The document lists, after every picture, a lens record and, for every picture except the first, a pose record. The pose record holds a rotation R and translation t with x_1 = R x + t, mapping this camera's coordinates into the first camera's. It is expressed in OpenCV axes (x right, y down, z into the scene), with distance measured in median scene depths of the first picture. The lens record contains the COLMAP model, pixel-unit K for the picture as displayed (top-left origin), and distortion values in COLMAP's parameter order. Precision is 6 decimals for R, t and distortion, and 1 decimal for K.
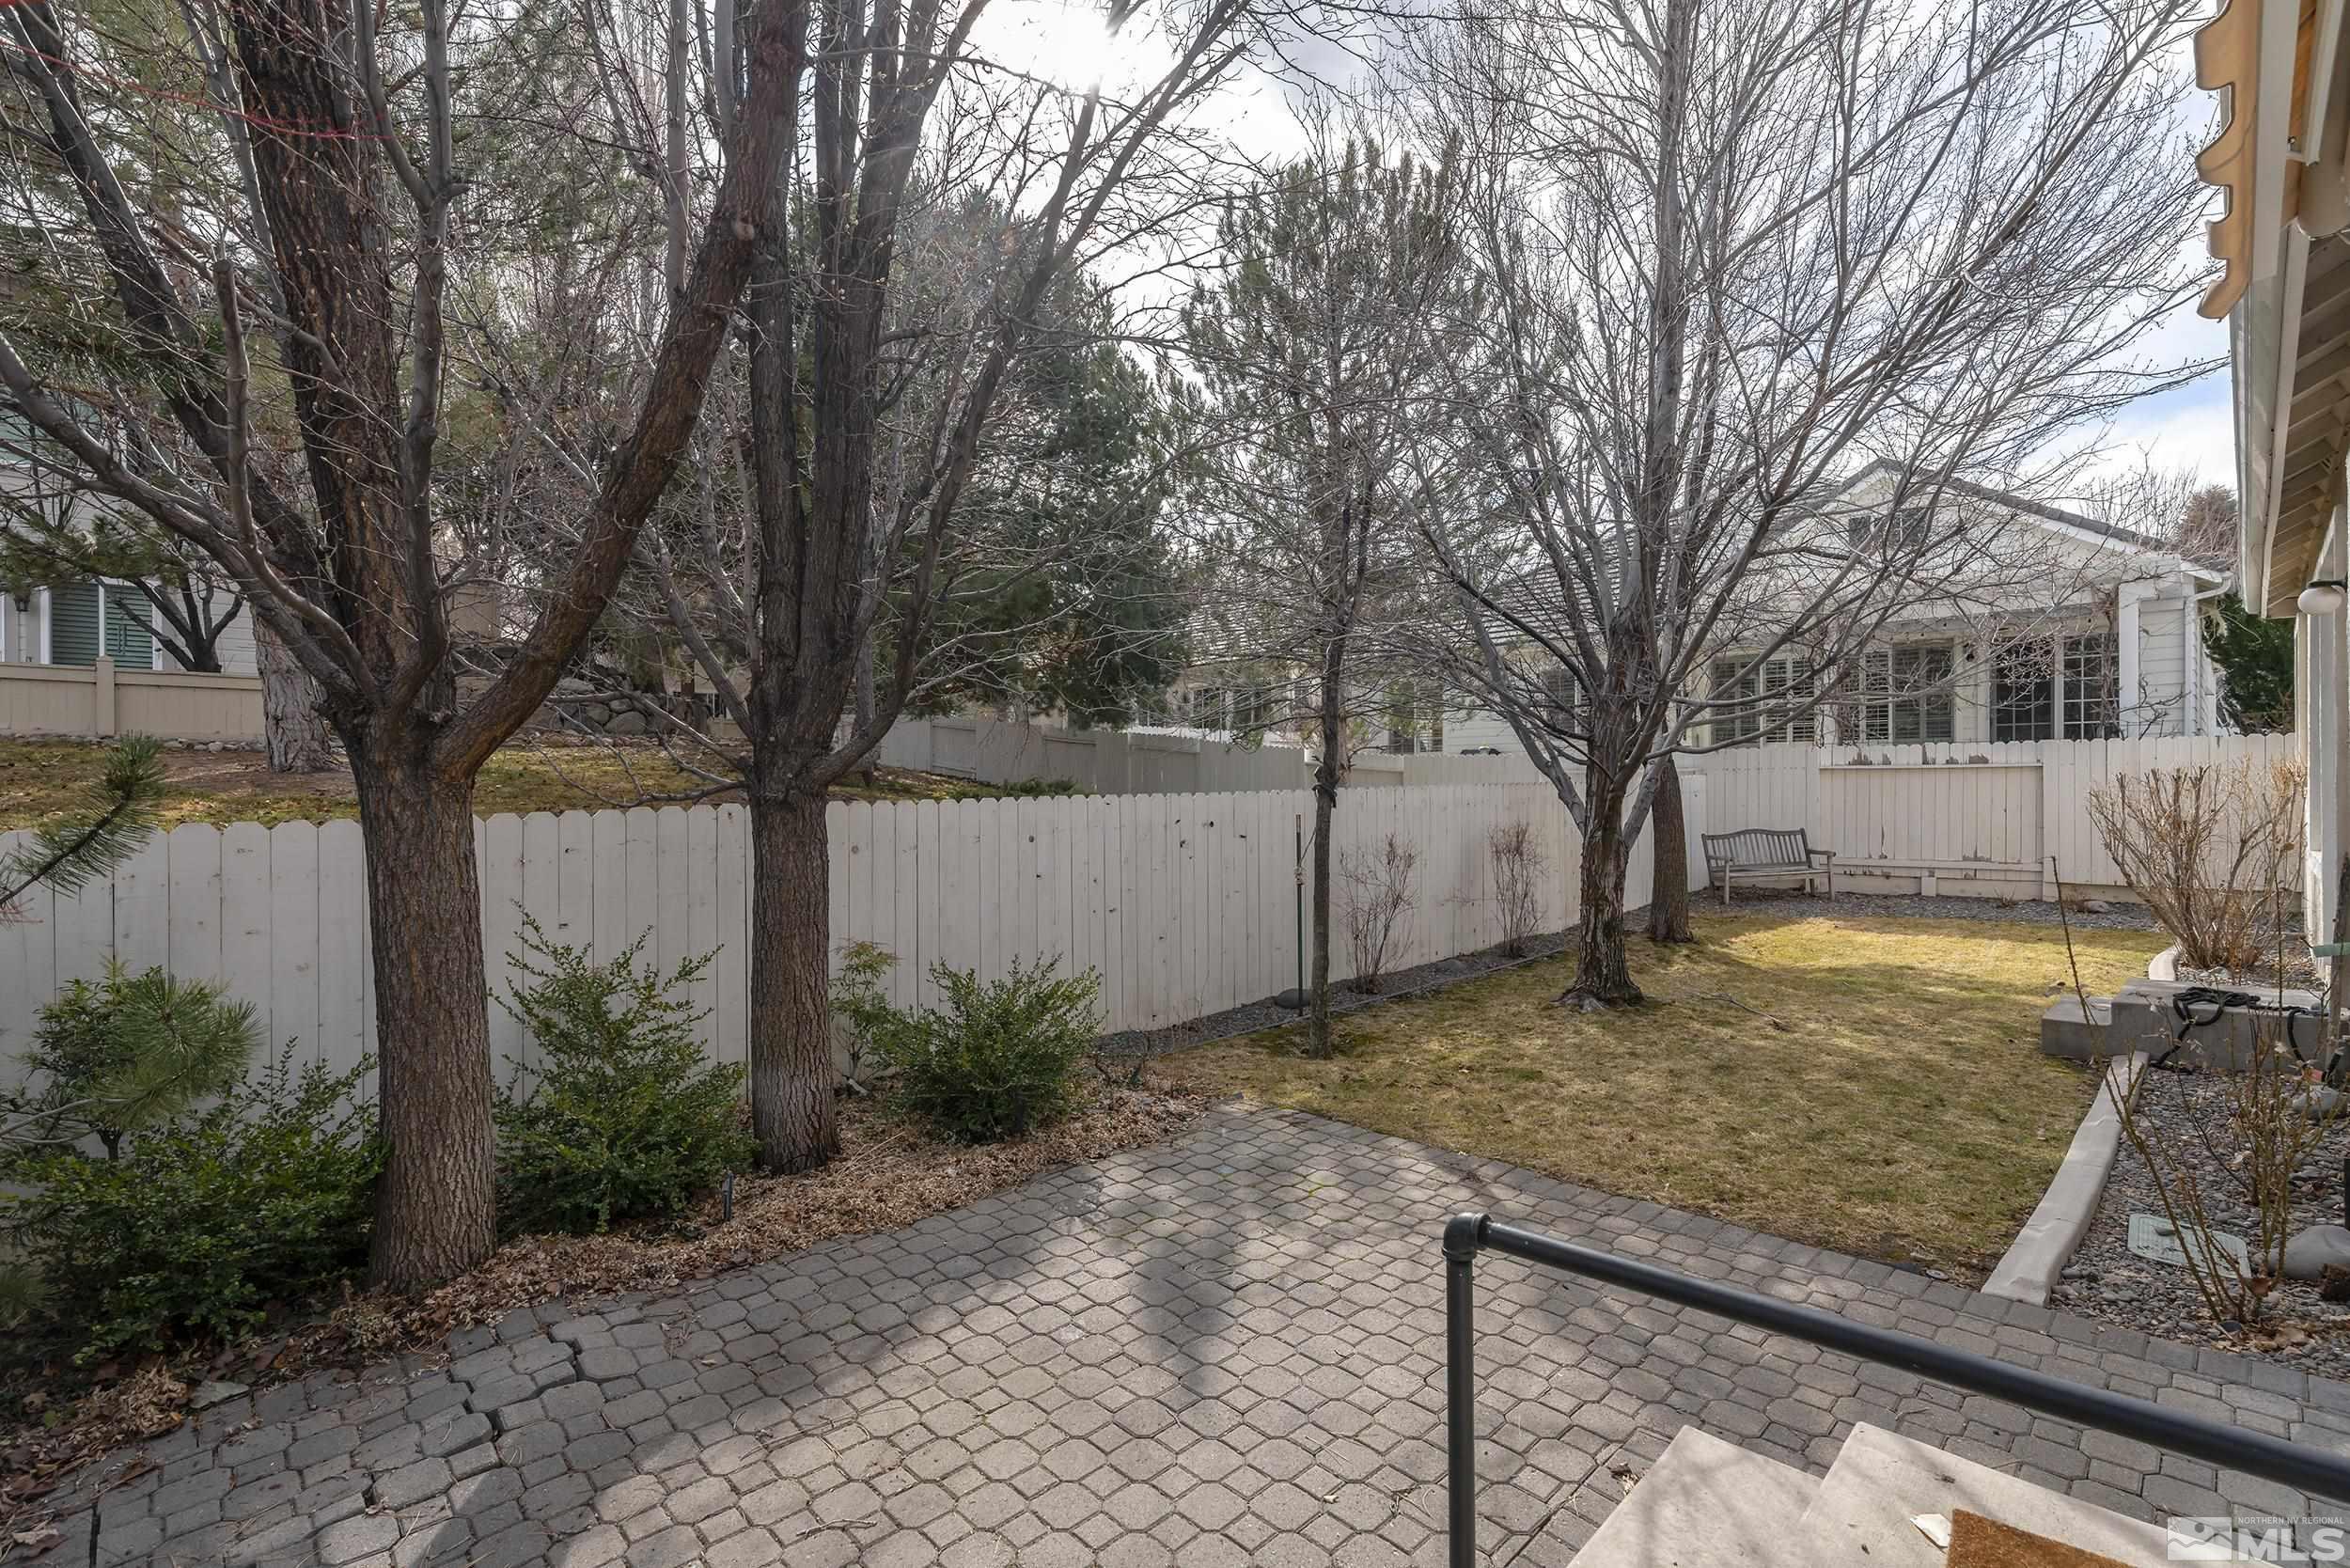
lens RADIAL K [[1062.8, 0, 1176.8], [0, 1062.8, 794.1], [0, 0, 1]] dist [-0.013841, 0.004503]
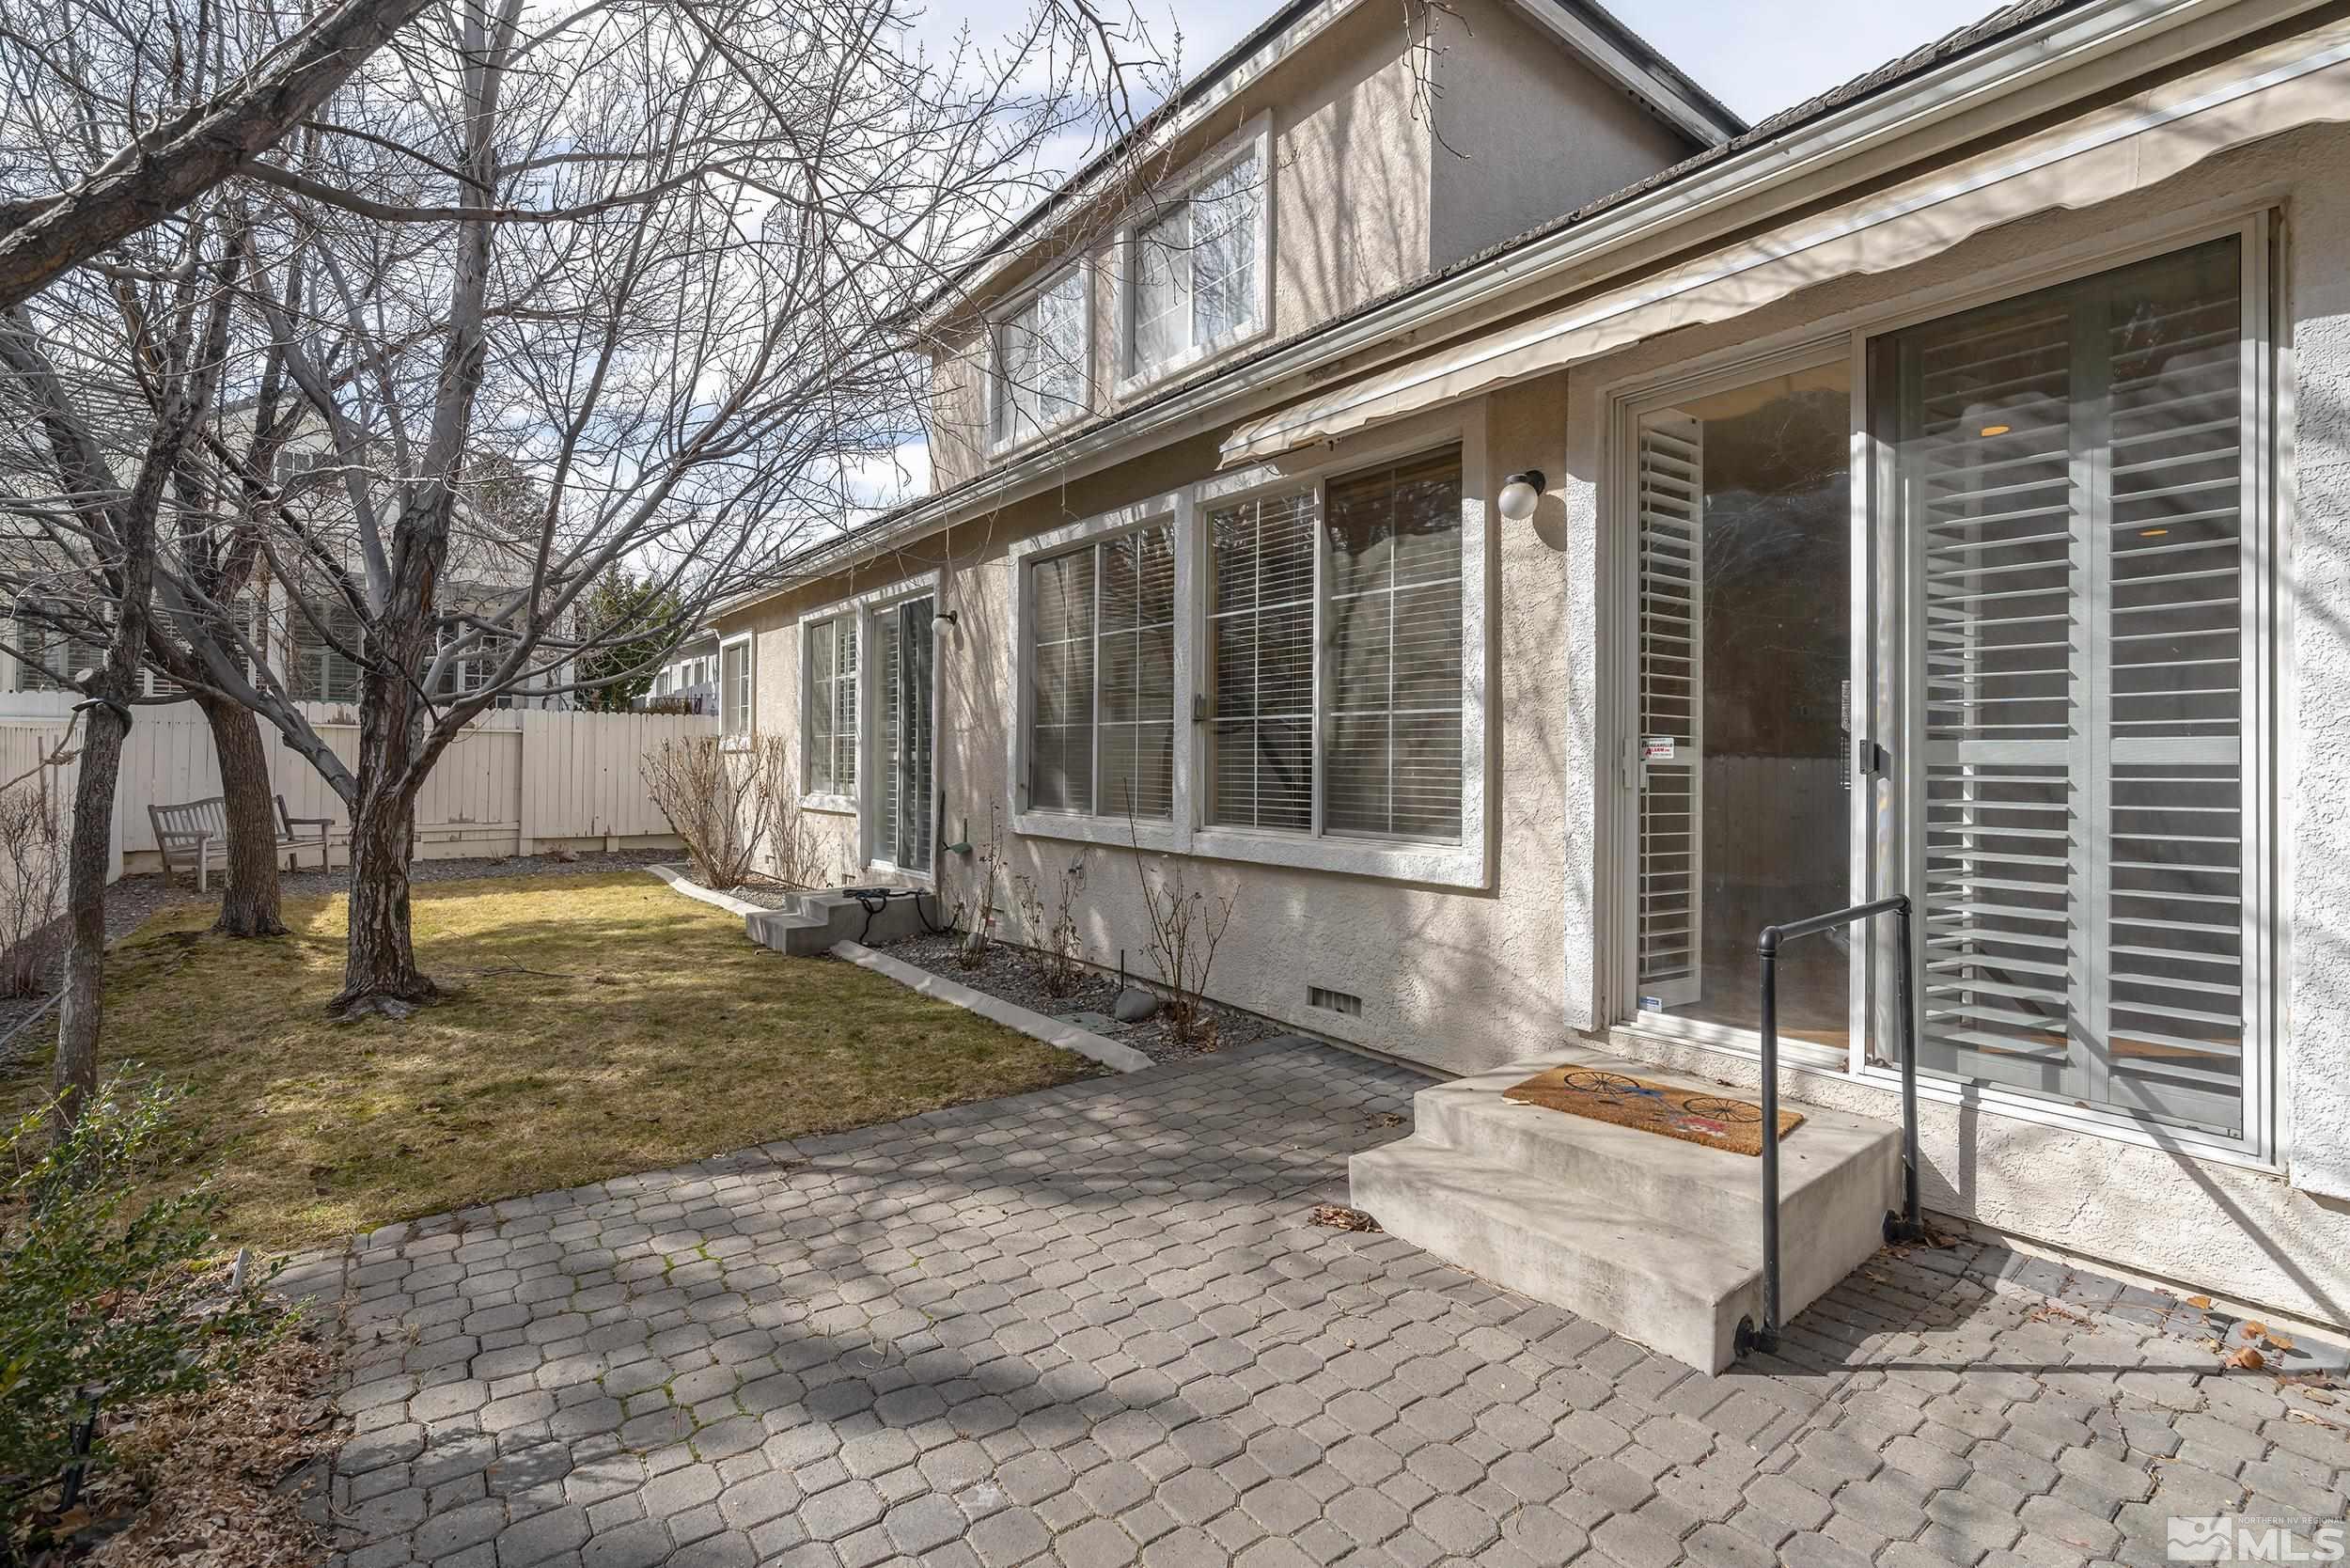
lens RADIAL K [[1062.8, 0, 1177.1], [0, 1062.8, 772.2], [0, 0, 1]] dist [-0.013841, 0.004503]
pose [[0.123666, 0.002291, 0.992321, -0.512341], [-0.003056, 0.999993, -0.001927, 0.041948], [-0.992319, -0.002794, 0.123673, 0.555593]]
